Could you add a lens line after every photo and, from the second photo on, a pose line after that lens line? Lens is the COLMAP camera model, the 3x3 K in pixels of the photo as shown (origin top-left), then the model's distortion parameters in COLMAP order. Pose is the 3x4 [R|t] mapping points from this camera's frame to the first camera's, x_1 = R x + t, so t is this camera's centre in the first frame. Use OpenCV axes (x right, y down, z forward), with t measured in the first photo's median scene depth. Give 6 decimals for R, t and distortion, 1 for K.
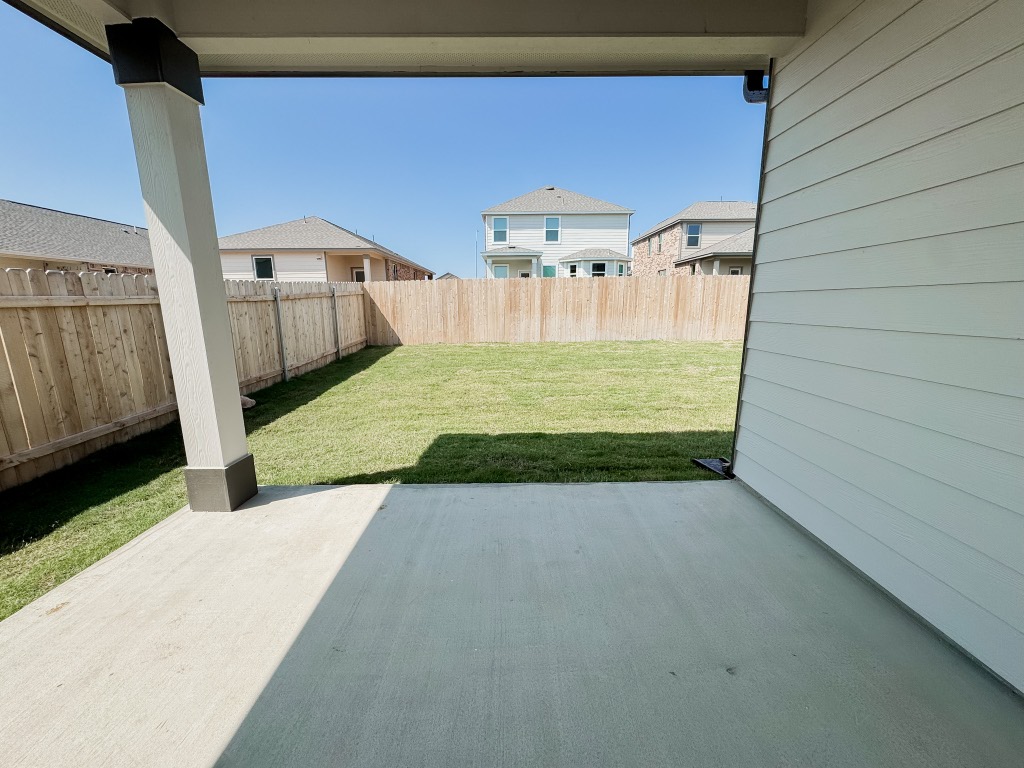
lens RADIAL K [[408.3, 0, 510.9], [0, 408.3, 384.0], [0, 0, 1]] dist [-0.002909, 0.000310]
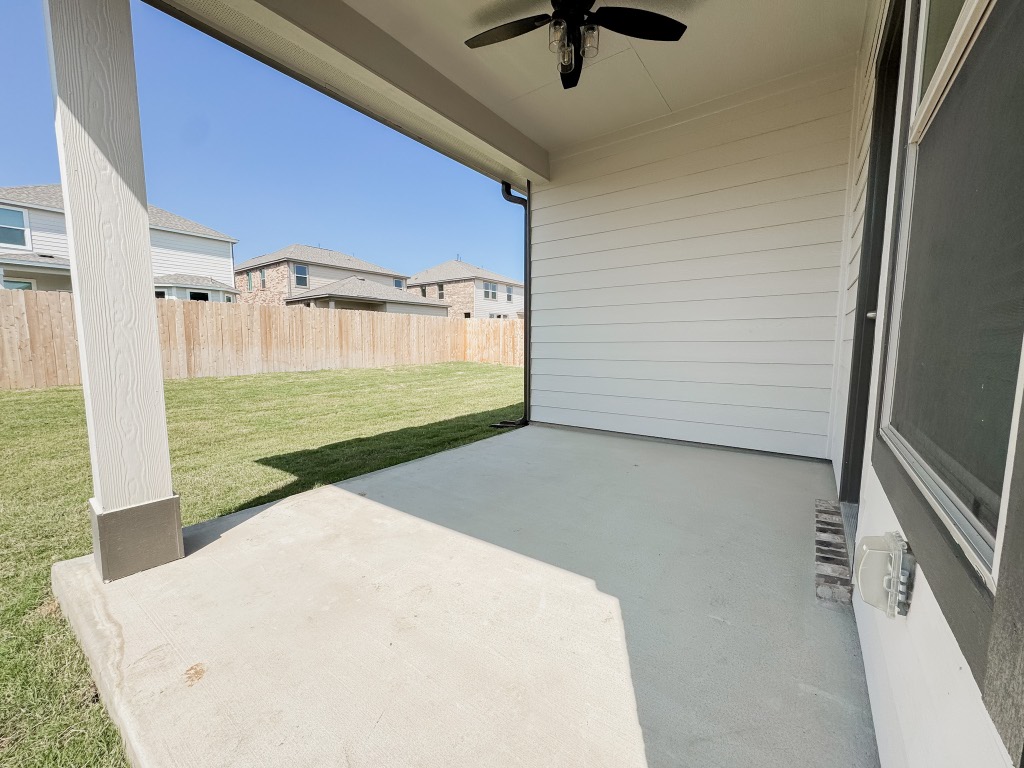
lens RADIAL K [[408.3, 0, 510.9], [0, 408.3, 384.0], [0, 0, 1]] dist [-0.002909, 0.000310]
pose [[0.597521, -0.074007, 0.798431, -0.191334], [0.153747, 0.987831, -0.023497, 0.024898], [-0.786975, 0.136796, 0.601628, 0.015734]]
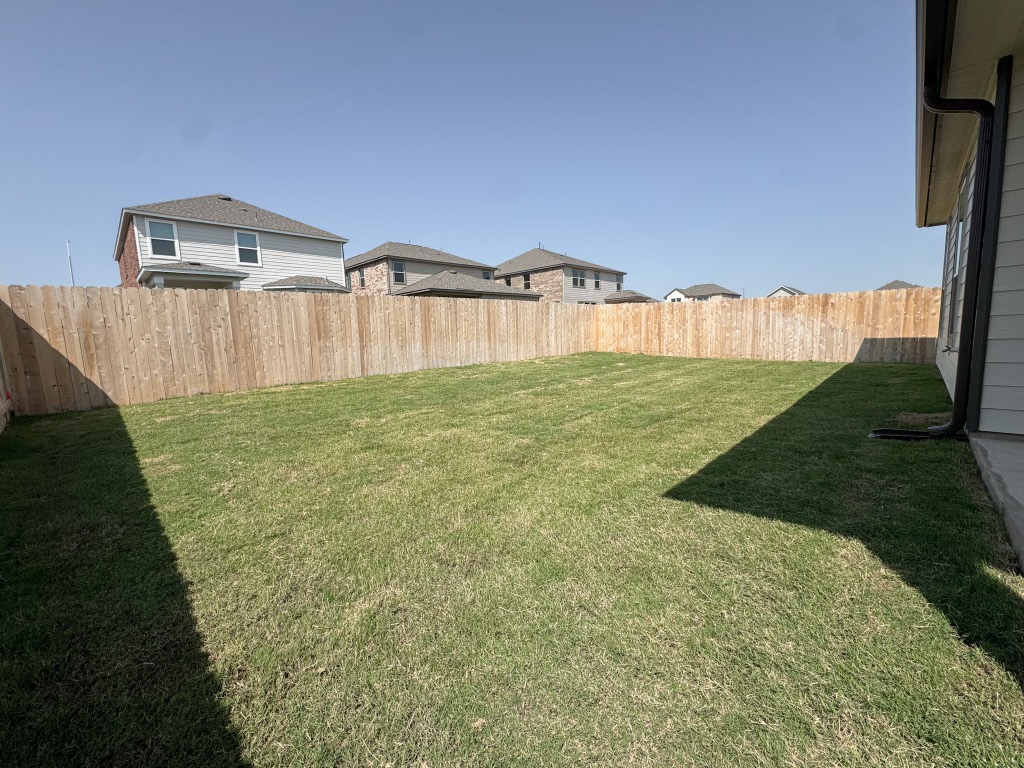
lens RADIAL K [[408.3, 0, 510.9], [0, 408.3, 384.0], [0, 0, 1]] dist [-0.002909, 0.000310]
pose [[0.705557, -0.102919, 0.701140, -0.271549], [0.169354, 0.985218, -0.025802, -0.022638], [-0.688120, 0.136945, 0.712556, 0.260455]]
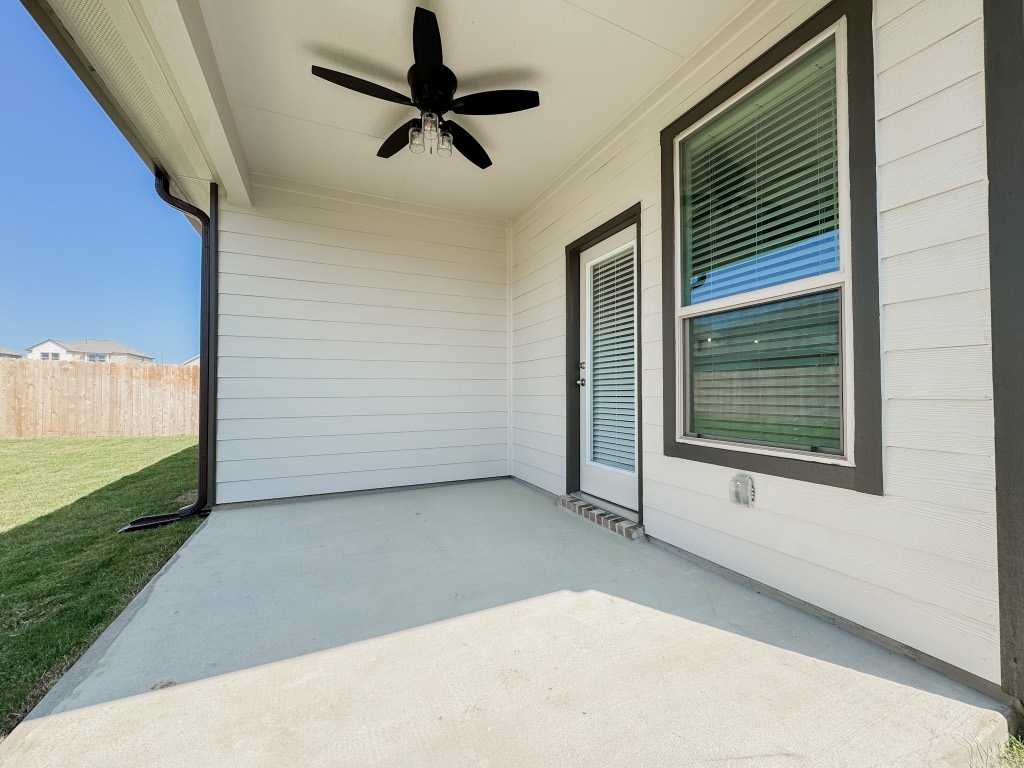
lens RADIAL K [[411.4, 0, 512.0], [0, 411.4, 384.0], [0, 0, 1]] dist [-0.000373, 0.000175]
pose [[-0.415856, 0.028851, 0.908973, -0.220282], [0.182887, 0.981731, 0.052510, -0.006938], [-0.890852, 0.188076, -0.413535, 0.161545]]
